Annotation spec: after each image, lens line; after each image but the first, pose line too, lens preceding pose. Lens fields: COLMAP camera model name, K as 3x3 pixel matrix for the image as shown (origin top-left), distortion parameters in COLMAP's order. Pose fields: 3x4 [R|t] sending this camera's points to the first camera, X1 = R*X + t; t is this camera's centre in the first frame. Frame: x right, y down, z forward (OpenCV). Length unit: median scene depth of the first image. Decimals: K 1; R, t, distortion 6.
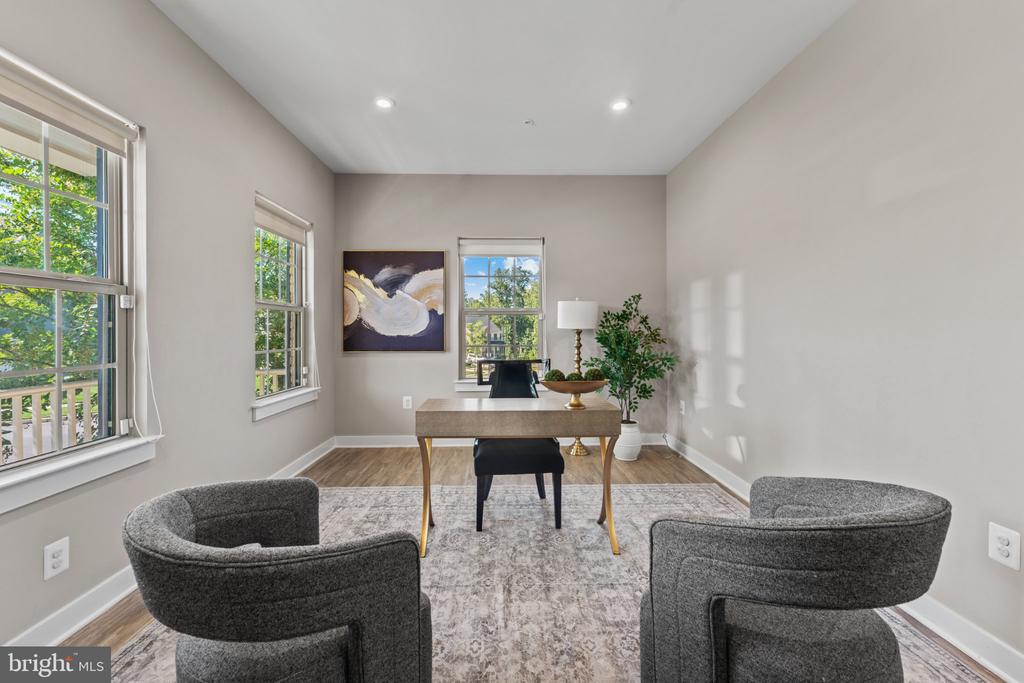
lens RADIAL K [[421.3, 0, 509.8], [0, 421.3, 329.6], [0, 0, 1]] dist [0.000914, 0.000055]
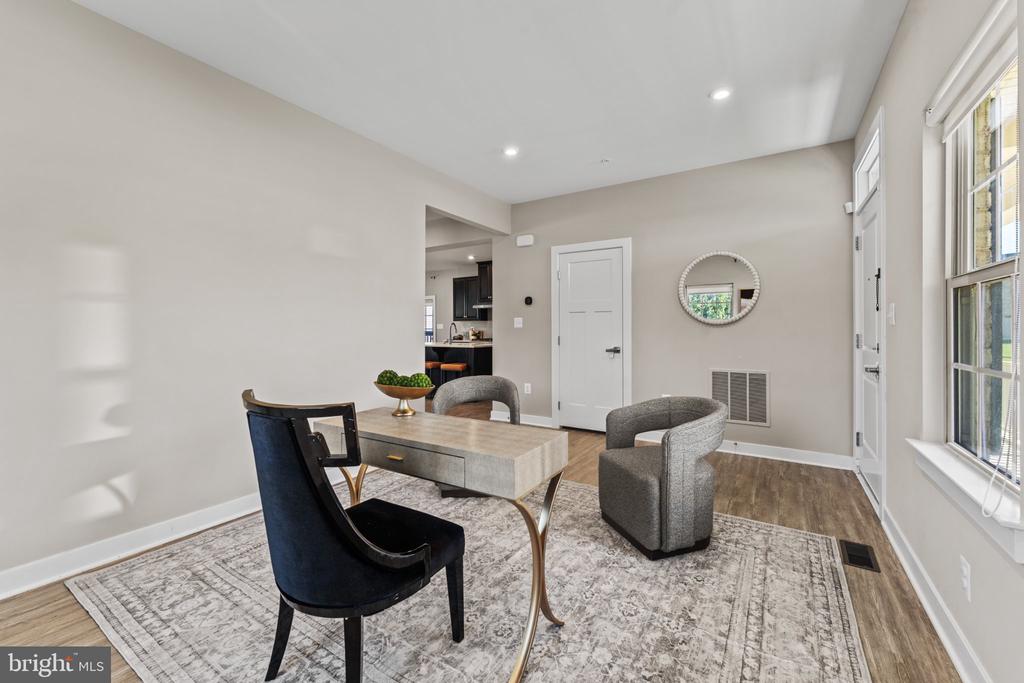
lens RADIAL K [[414.7, 0, 511.7], [0, 414.7, 332.9], [0, 0, 1]] dist [-0.000538, -0.000052]
pose [[-0.827876, -0.002263, 0.560907, -0.576910], [0.001799, 0.999976, 0.006690, 0.005586], [-0.560909, 0.006548, -0.827852, 1.723558]]
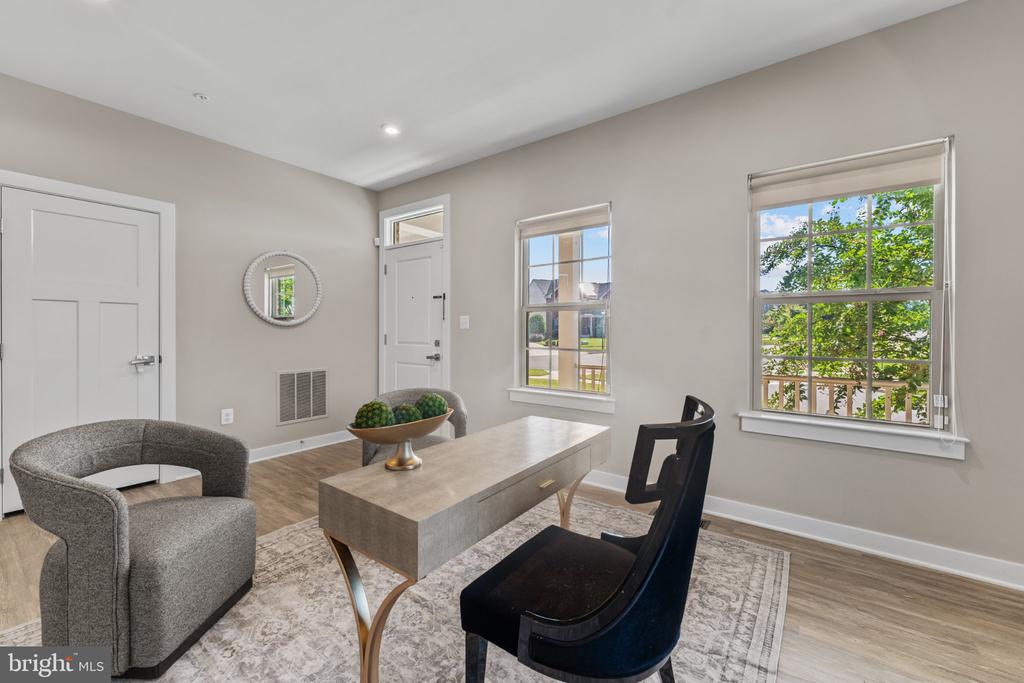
lens RADIAL K [[414.7, 0, 511.7], [0, 414.7, 332.9], [0, 0, 1]] dist [-0.000538, -0.000052]
pose [[-0.616580, 0.001671, -0.787291, 0.544304], [-0.000963, 0.999995, 0.002877, 0.006610], [0.787292, 0.002532, -0.616575, 1.570994]]
